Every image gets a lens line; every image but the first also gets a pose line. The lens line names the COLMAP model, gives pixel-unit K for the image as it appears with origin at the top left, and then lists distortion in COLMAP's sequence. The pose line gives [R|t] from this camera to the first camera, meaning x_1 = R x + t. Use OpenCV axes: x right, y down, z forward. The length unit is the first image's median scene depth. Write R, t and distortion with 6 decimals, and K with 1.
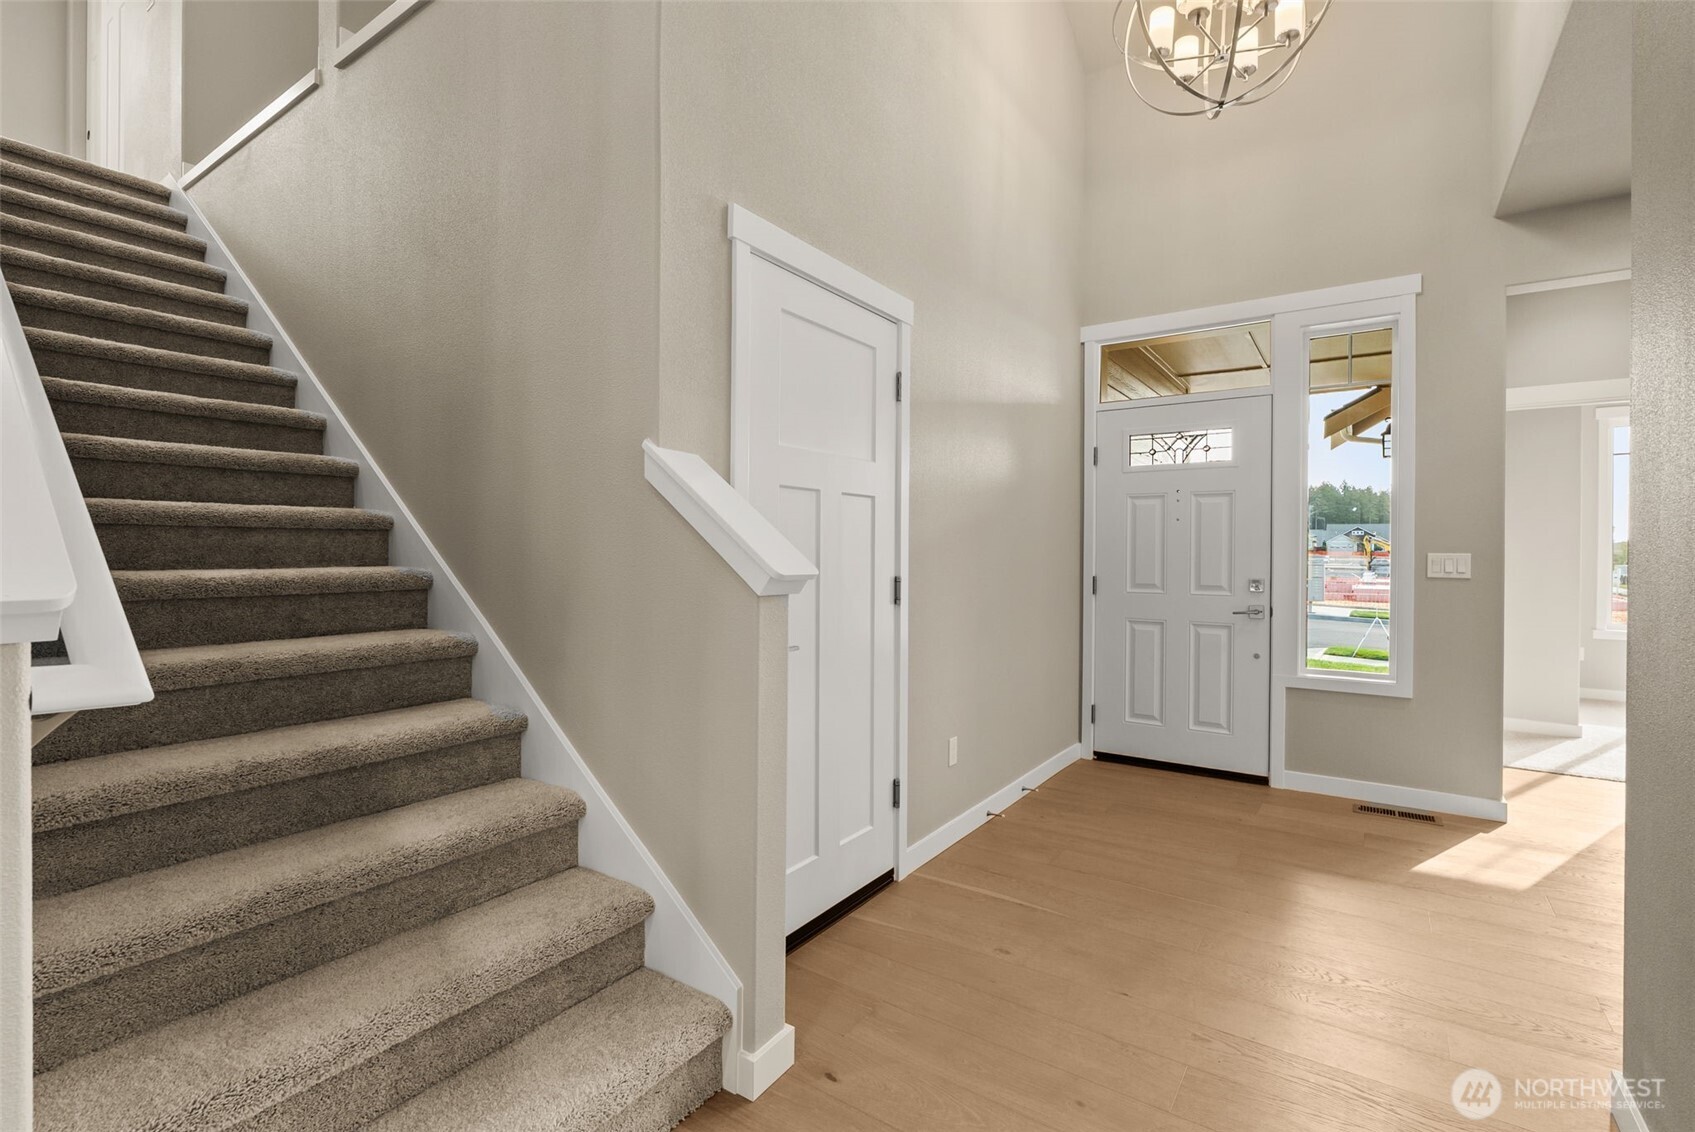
lens RADIAL K [[766.3, 0, 844.3], [0, 766.3, 560.5], [0, 0, 1]] dist [-0.001388, 0.000049]
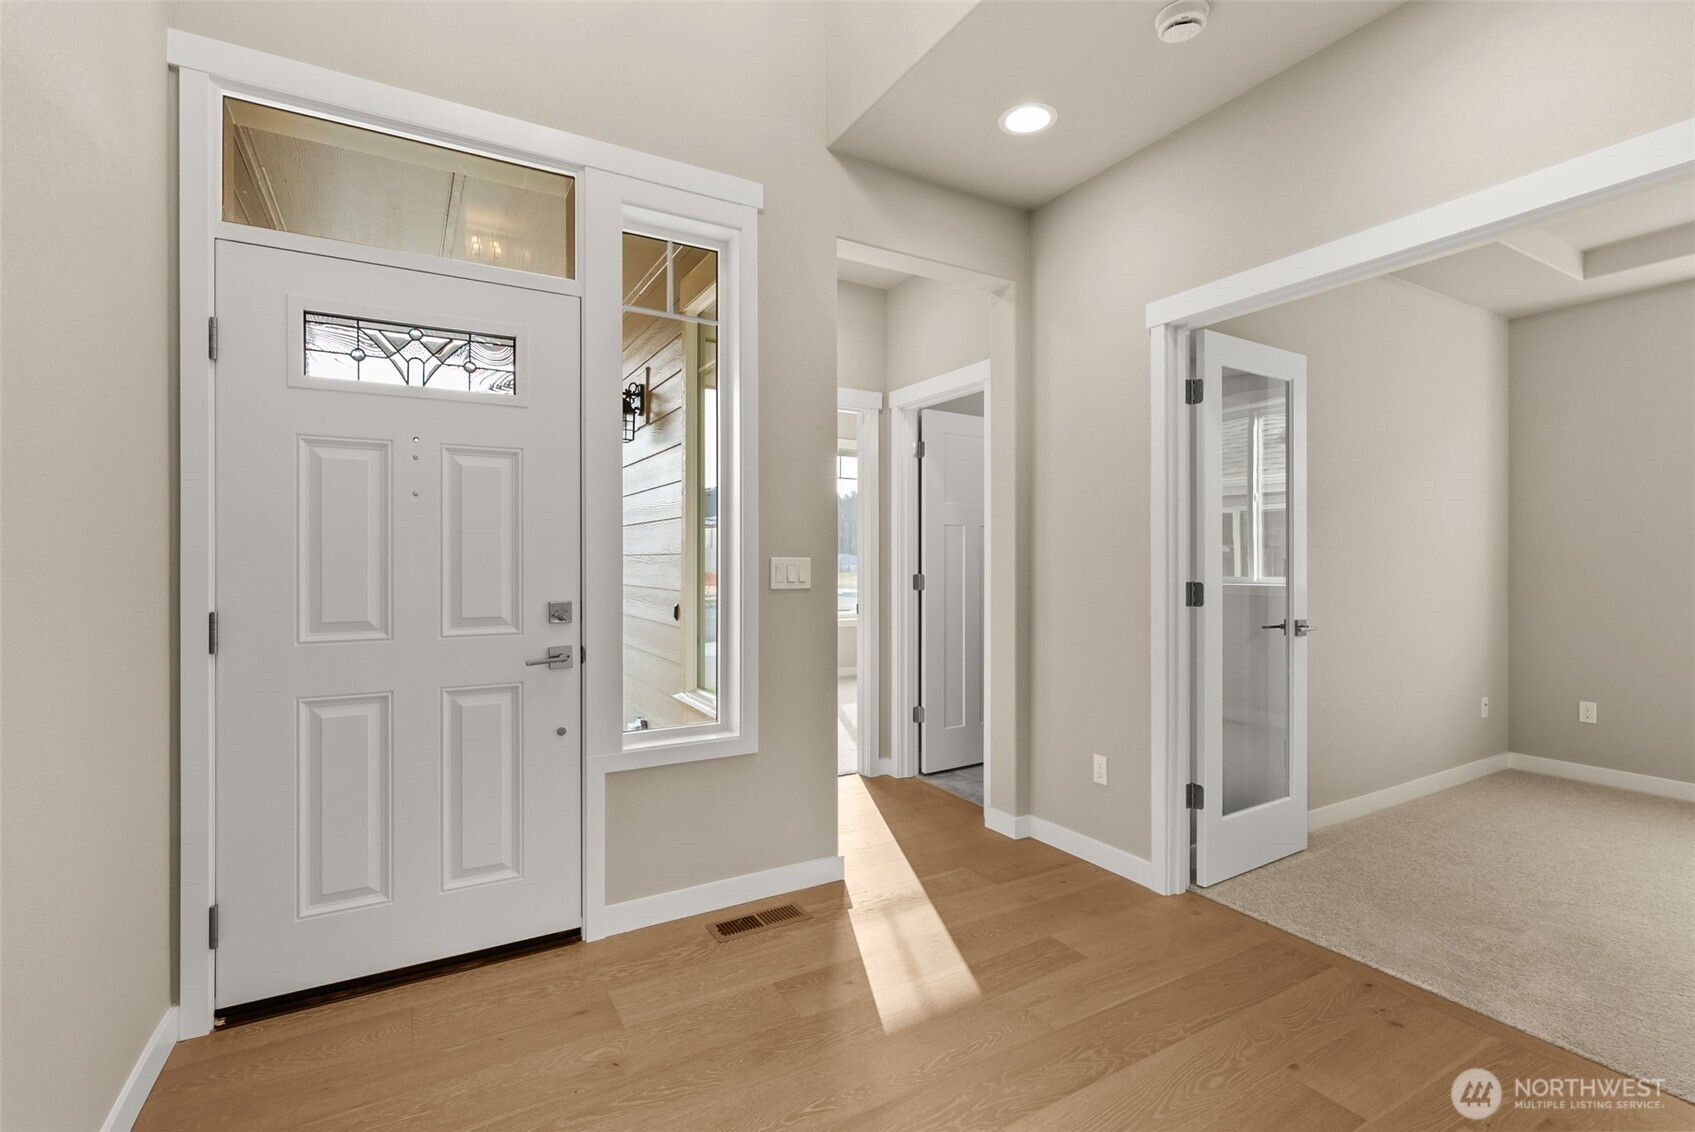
lens RADIAL K [[766.3, 0, 844.3], [0, 766.3, 560.5], [0, 0, 1]] dist [-0.001388, 0.000049]
pose [[0.427164, -0.005577, 0.904157, 0.095606], [0.013783, 0.999905, -0.000344, -0.004635], [-0.904069, 0.012609, 0.427201, 0.548219]]
